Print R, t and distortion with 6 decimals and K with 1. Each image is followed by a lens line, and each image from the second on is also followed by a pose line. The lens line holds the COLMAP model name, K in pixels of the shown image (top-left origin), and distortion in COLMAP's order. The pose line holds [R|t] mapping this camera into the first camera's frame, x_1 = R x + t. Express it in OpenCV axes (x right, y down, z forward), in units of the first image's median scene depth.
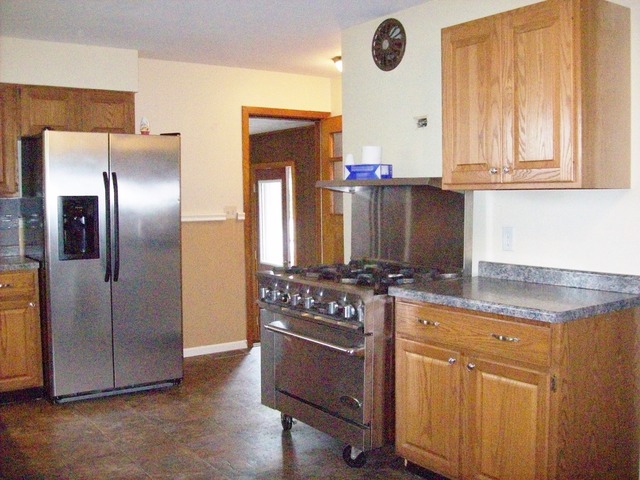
lens RADIAL K [[671.2, 0, 320.0], [0, 671.2, 240.0], [0, 0, 1]] dist [-0.170277, 0.133119]
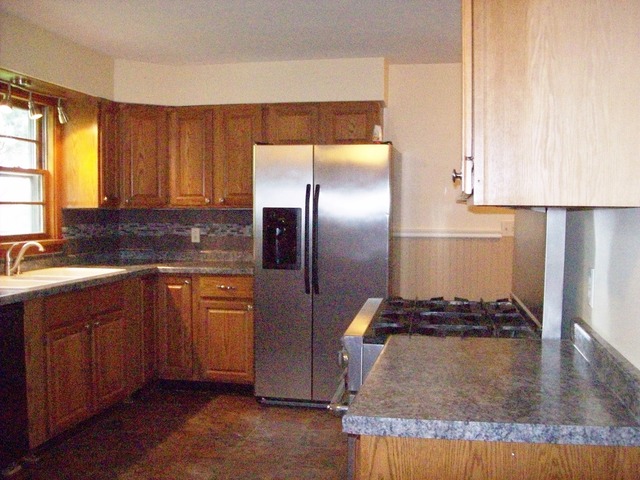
lens RADIAL K [[671.2, 0, 320.0], [0, 671.2, 240.0], [0, 0, 1]] dist [-0.170277, 0.133119]
pose [[0.706961, 0.044516, -0.705850, 0.409735], [-0.055866, 0.998414, 0.007013, -0.026353], [0.705043, 0.034475, 0.708326, 0.290882]]
